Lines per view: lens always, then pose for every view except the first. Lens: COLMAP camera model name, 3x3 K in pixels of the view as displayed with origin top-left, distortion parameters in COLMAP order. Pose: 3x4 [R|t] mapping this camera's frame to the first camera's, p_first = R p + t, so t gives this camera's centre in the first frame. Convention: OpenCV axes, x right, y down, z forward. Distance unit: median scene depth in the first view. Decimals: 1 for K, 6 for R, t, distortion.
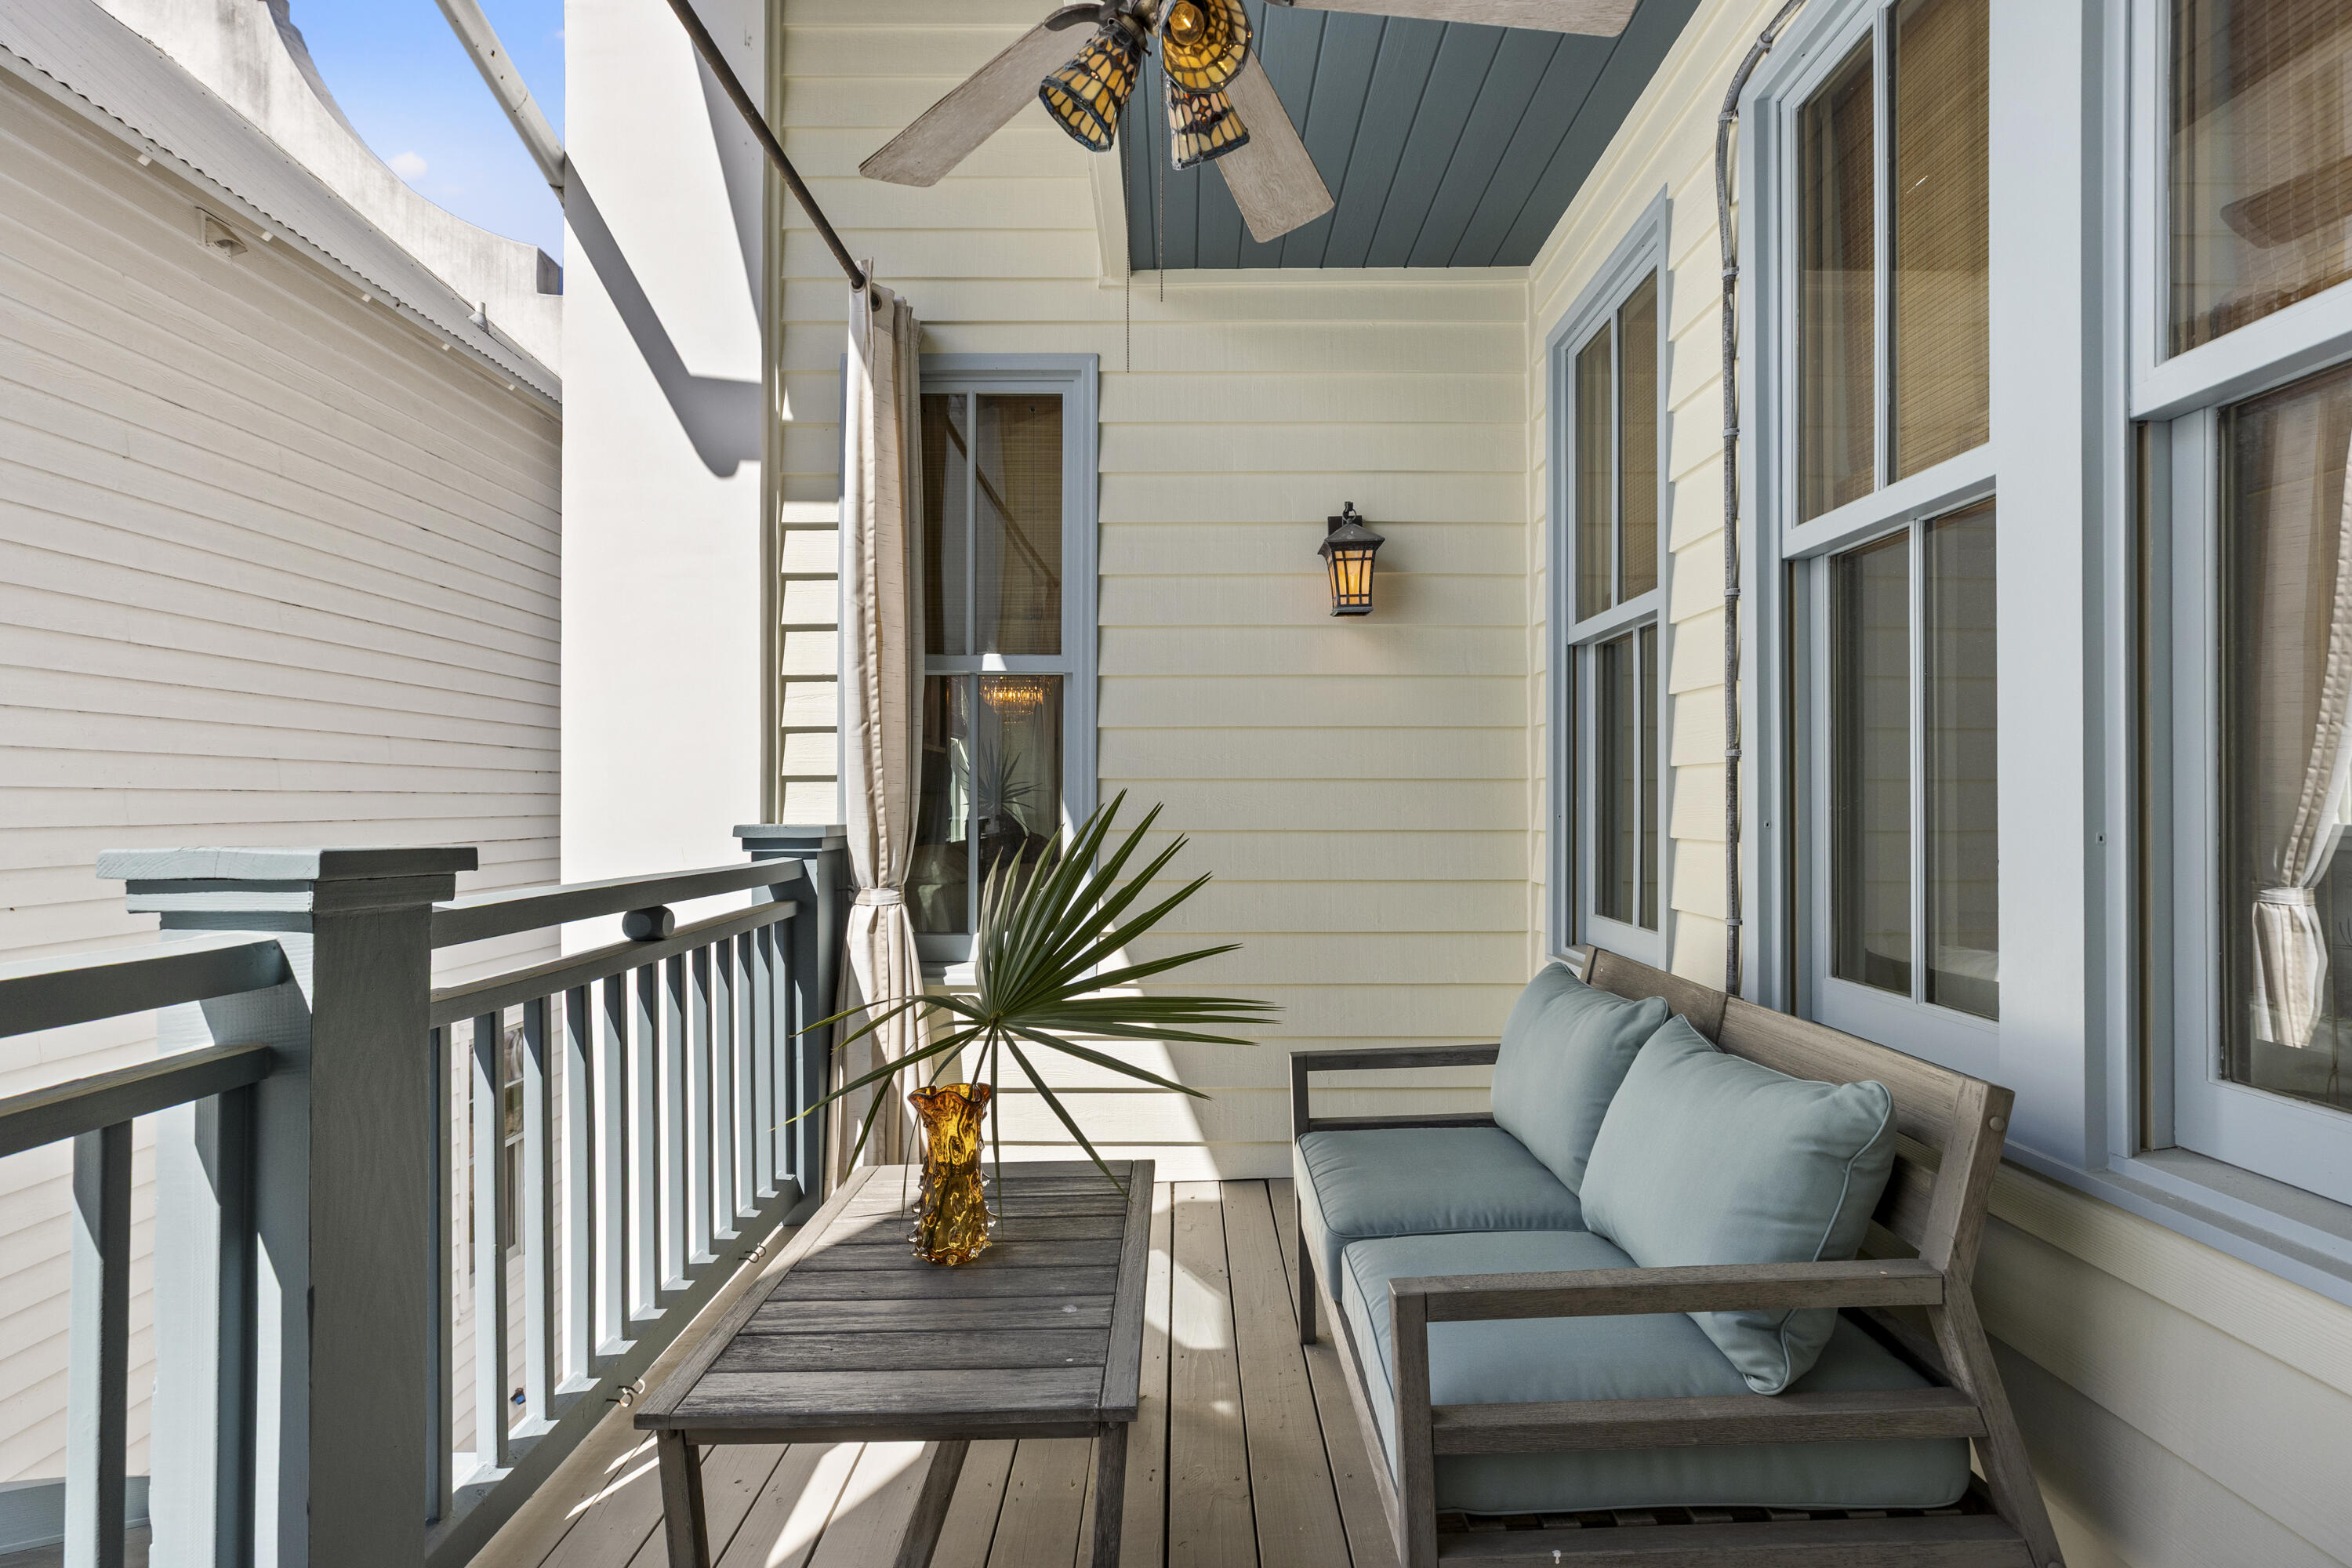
lens RADIAL K [[1081.2, 0, 1186.8], [0, 1081.2, 787.3], [0, 0, 1]] dist [-0.005727, 0.004900]
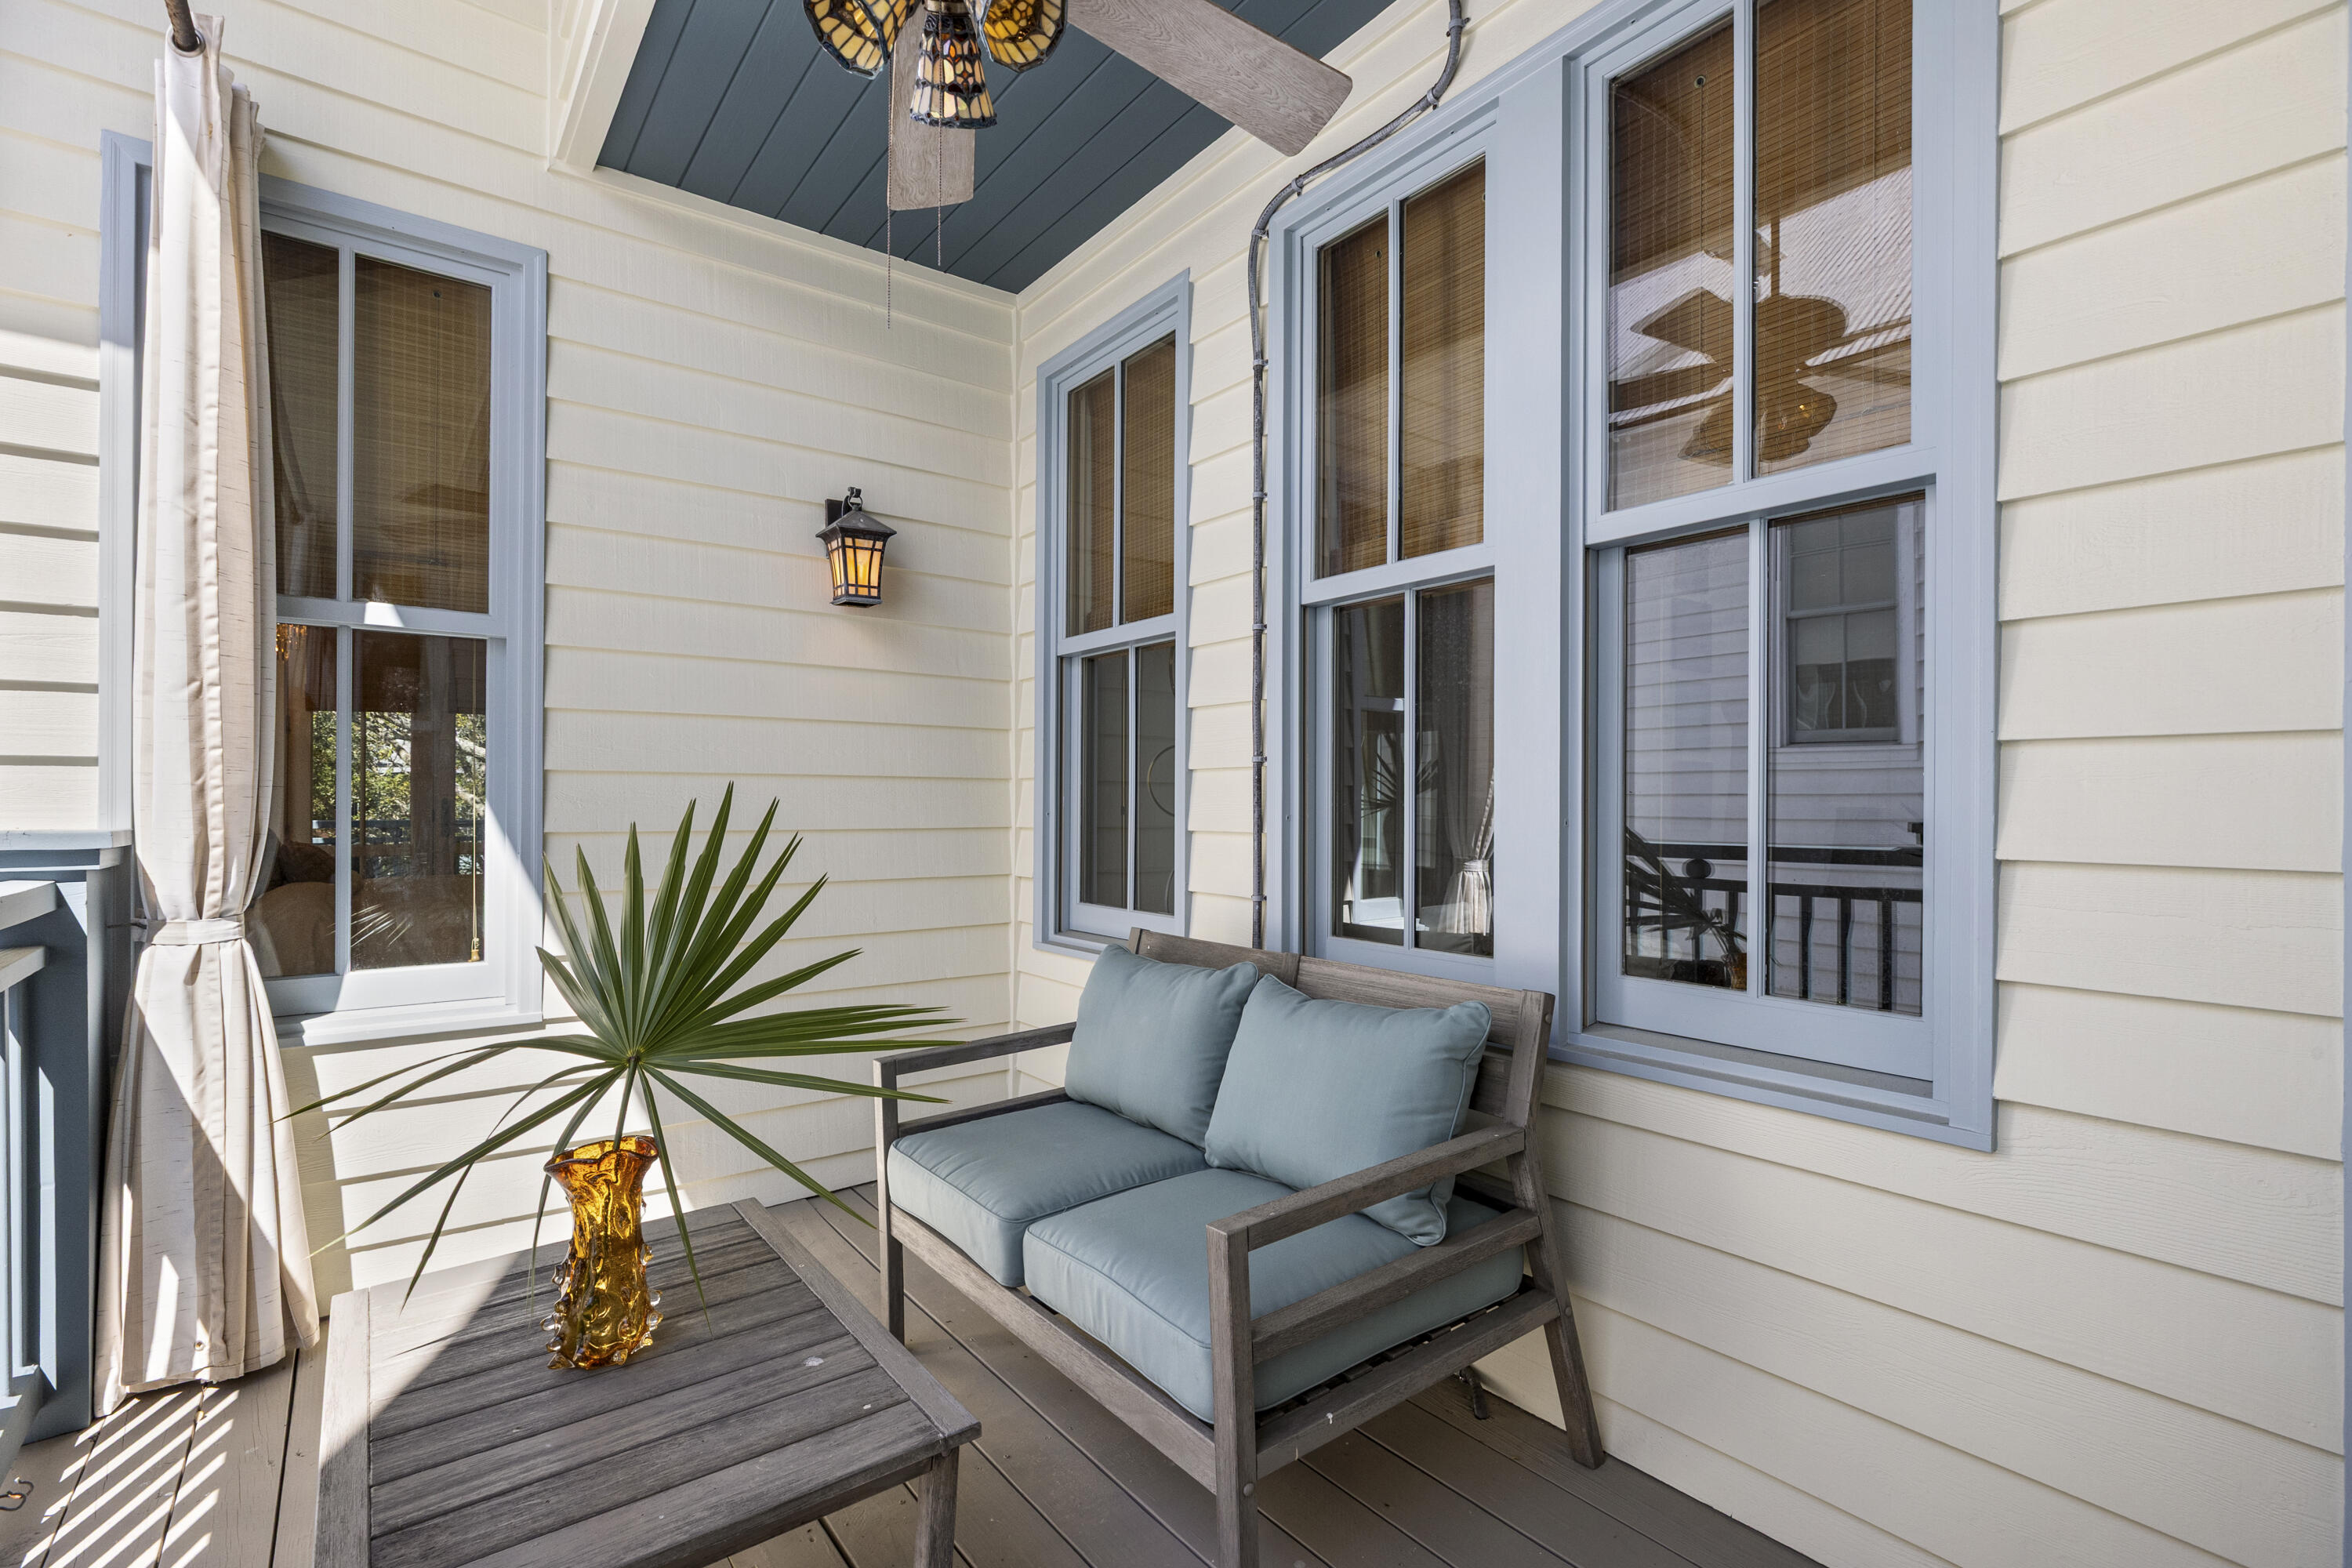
lens RADIAL K [[1081.2, 0, 1196.7], [0, 1081.2, 798.2], [0, 0, 1]] dist [-0.005727, 0.004900]
pose [[0.794800, 0.005588, 0.606846, -0.250245], [-0.010160, 0.999940, 0.004099, 0.006656], [-0.606787, -0.009423, 0.794809, 0.065044]]
